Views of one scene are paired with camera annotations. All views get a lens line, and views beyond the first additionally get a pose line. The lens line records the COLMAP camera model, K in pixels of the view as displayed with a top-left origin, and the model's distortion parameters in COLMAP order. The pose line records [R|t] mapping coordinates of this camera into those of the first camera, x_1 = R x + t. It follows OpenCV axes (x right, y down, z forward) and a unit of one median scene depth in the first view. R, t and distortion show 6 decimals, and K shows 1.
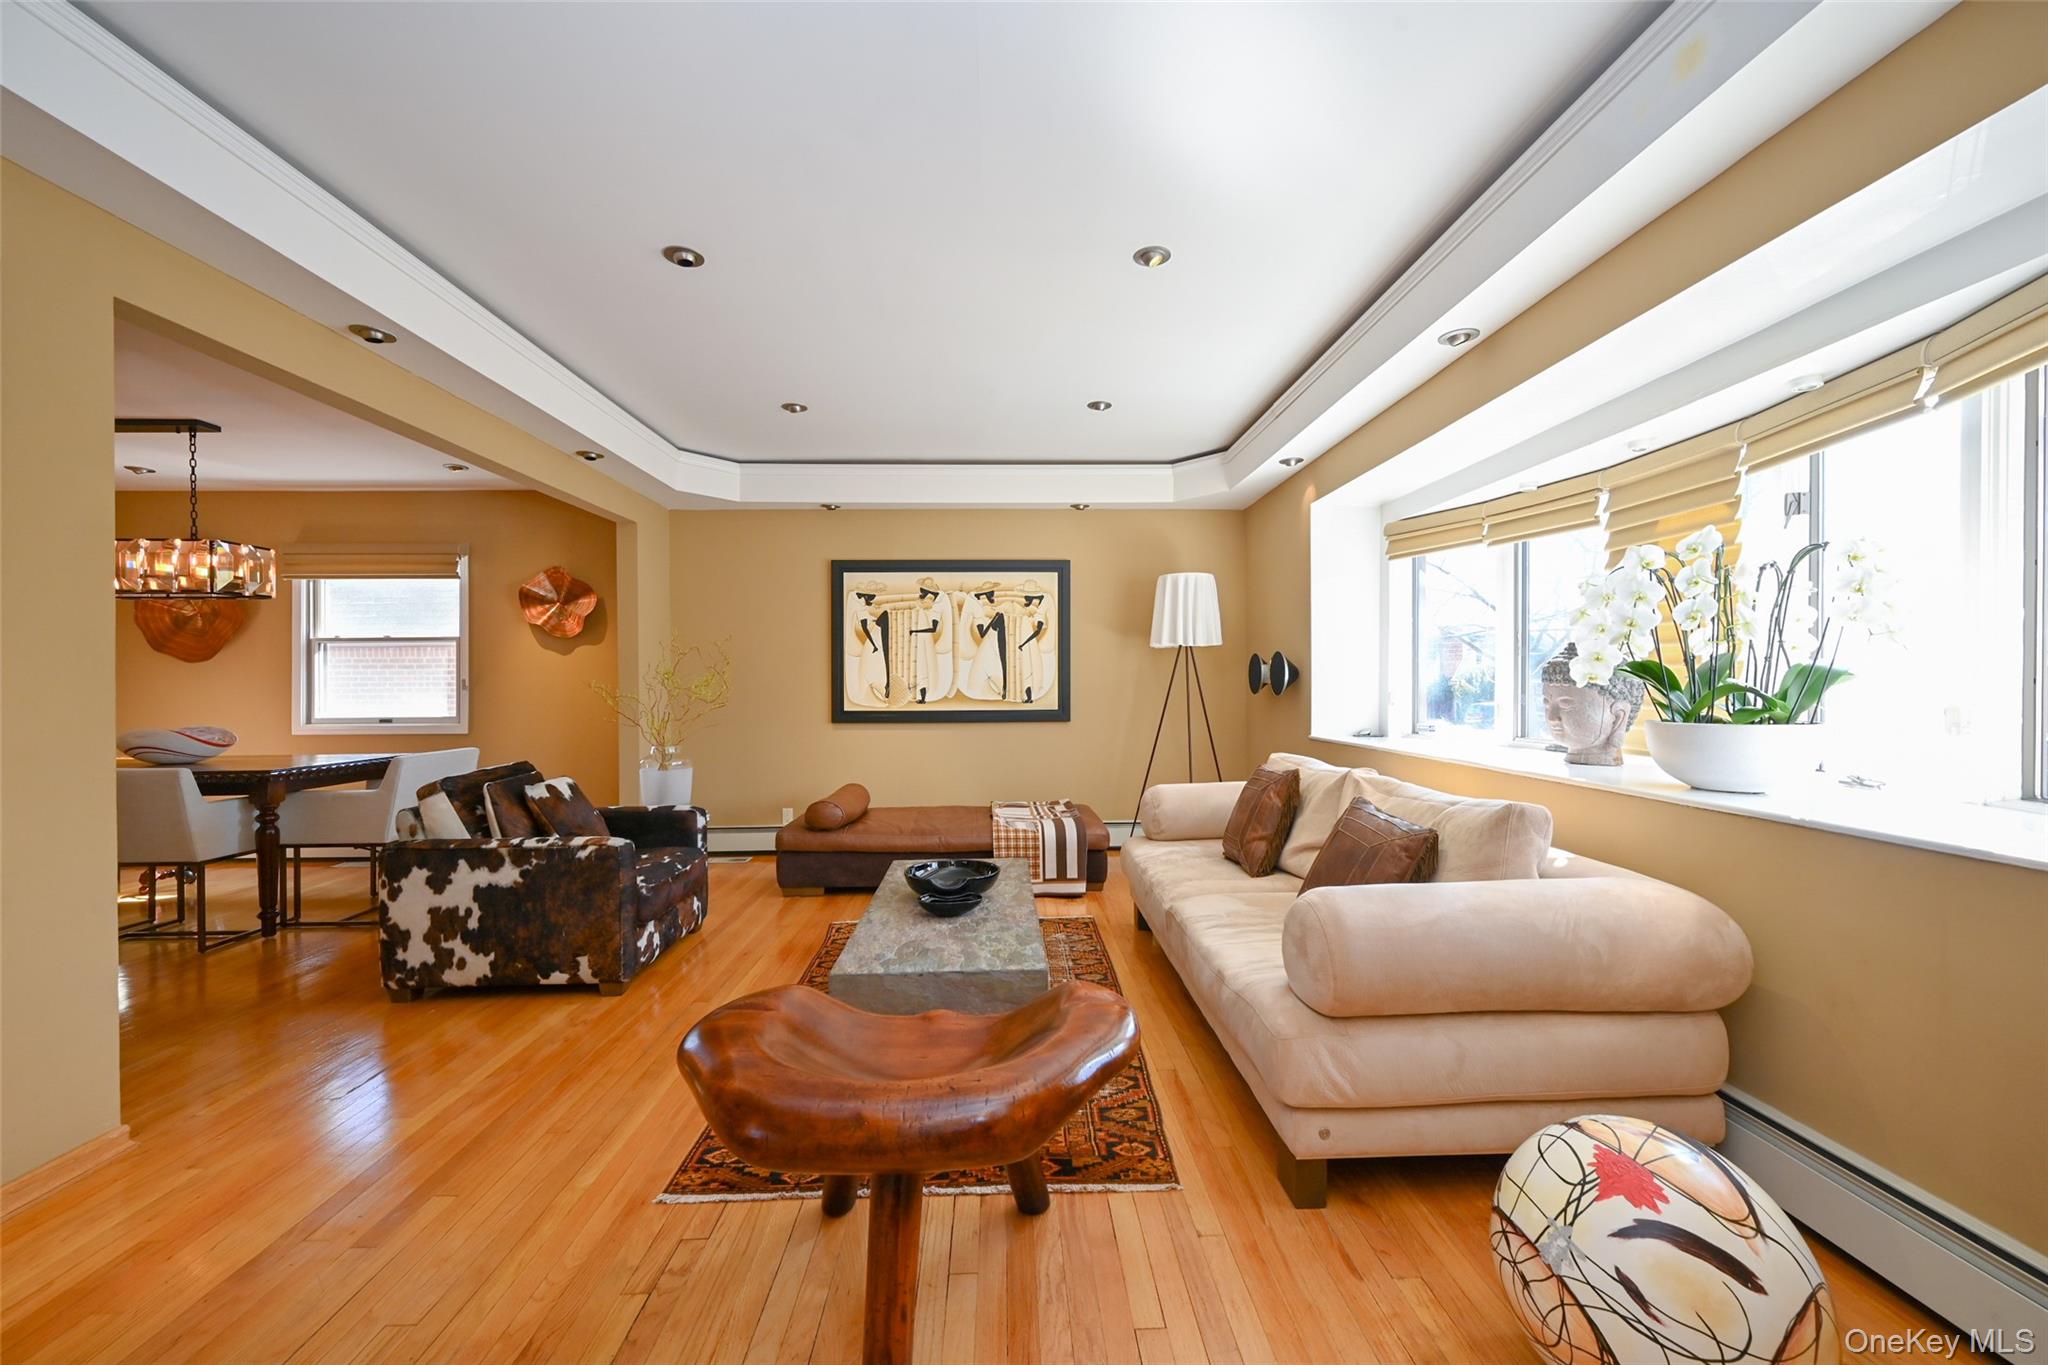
lens RADIAL K [[802.5, 0, 1032.3], [0, 802.5, 684.8], [0, 0, 1]] dist [-0.009189, 0.000136]
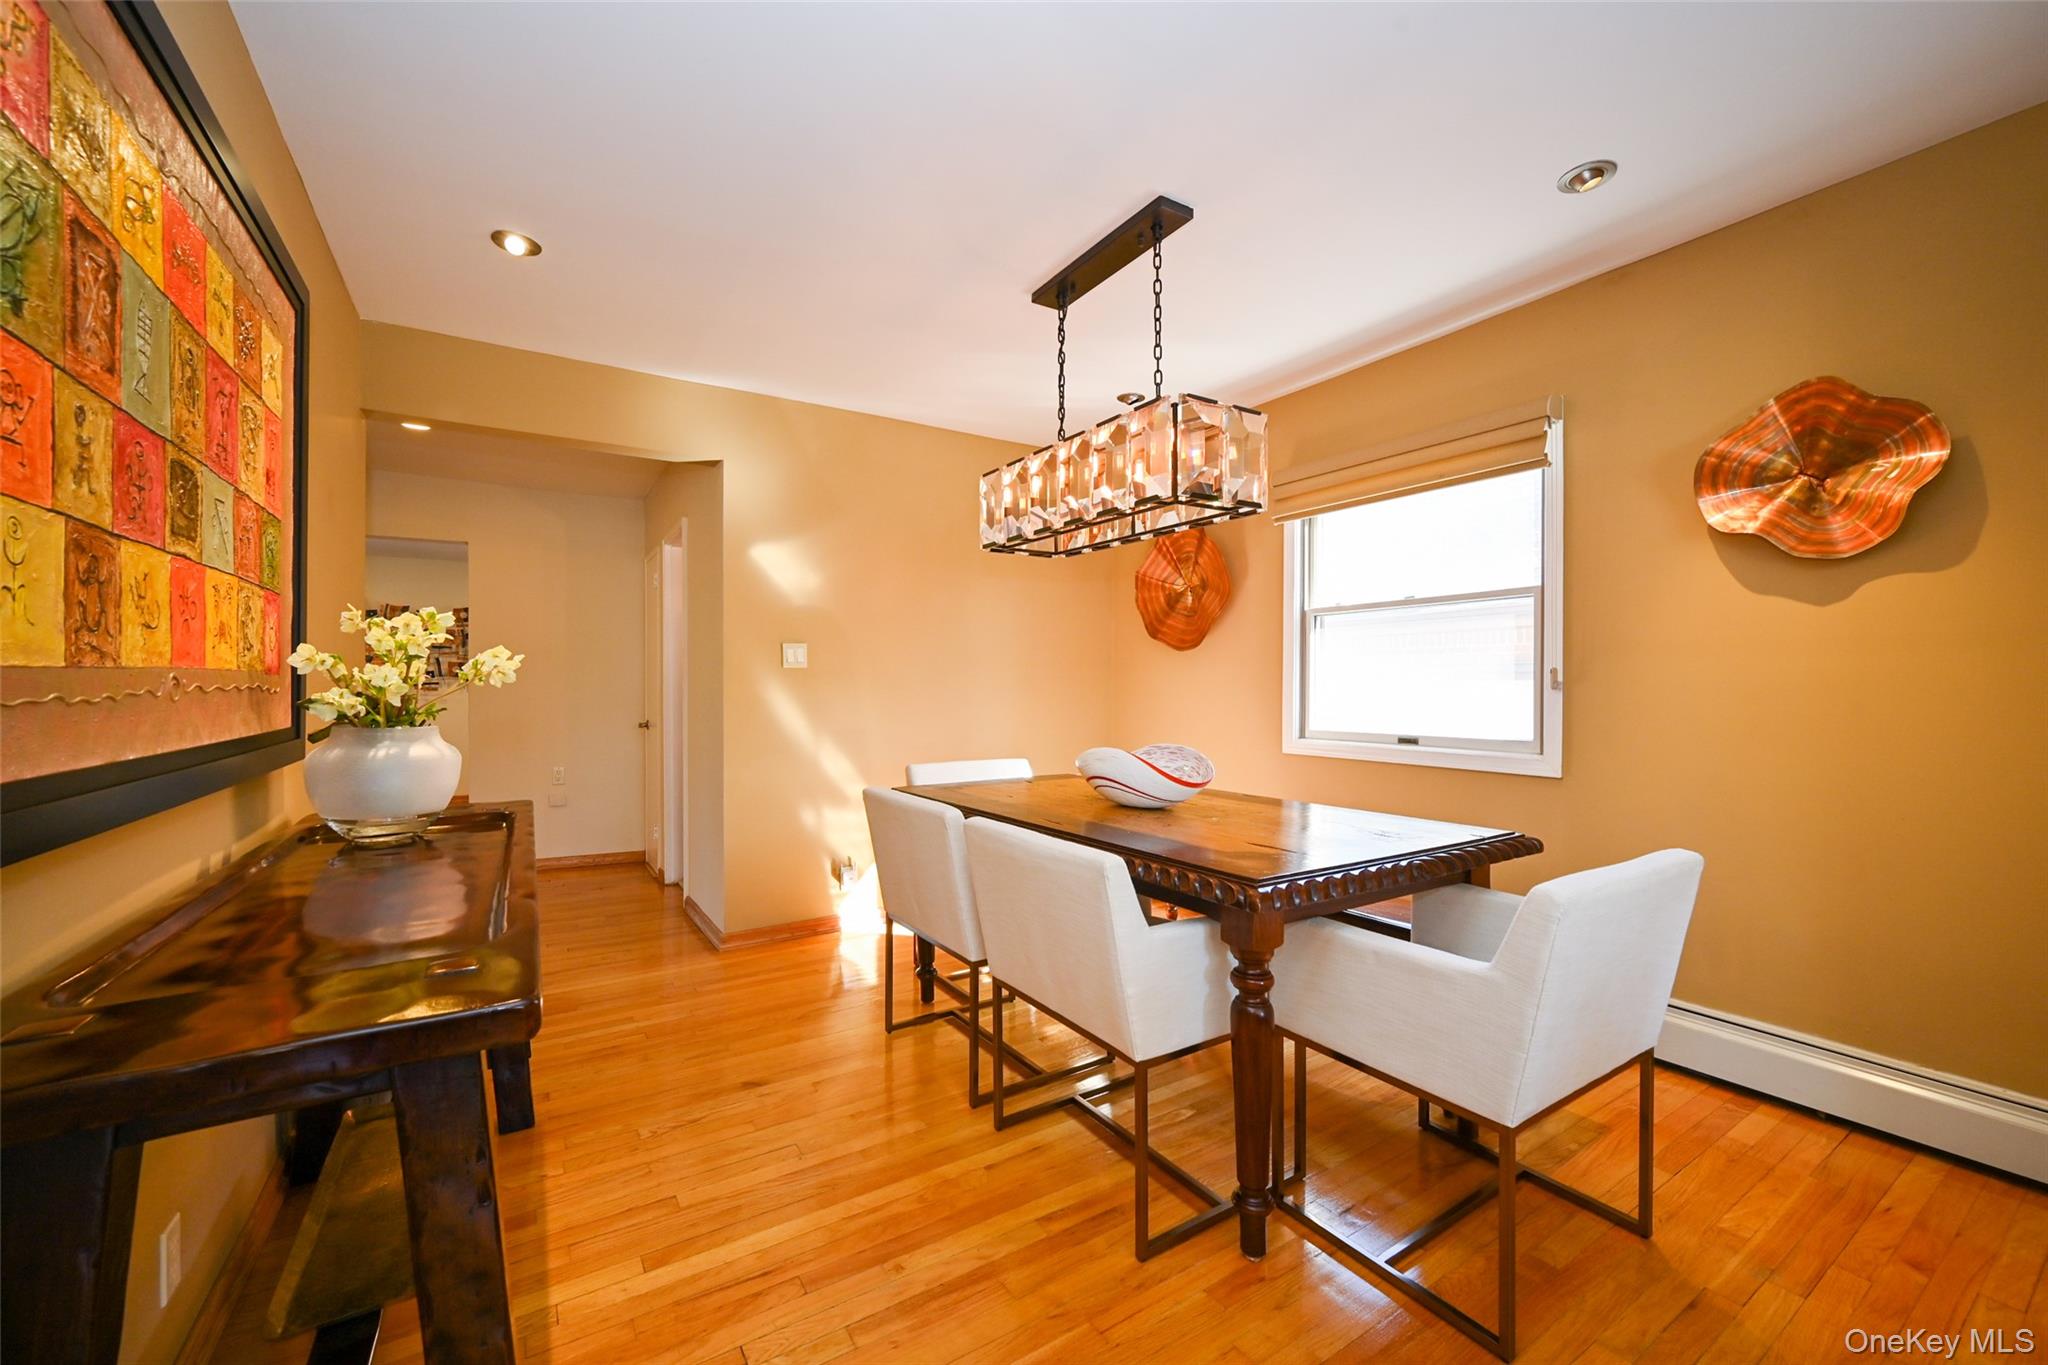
lens RADIAL K [[802.5, 0, 1027.1], [0, 802.5, 685.0], [0, 0, 1]] dist [-0.009189, 0.000136]
pose [[0.503754, 0.006852, -0.863820, -0.445617], [-0.006914, 0.999968, 0.003900, 0.004063], [0.863819, 0.004008, 0.503786, 0.463825]]
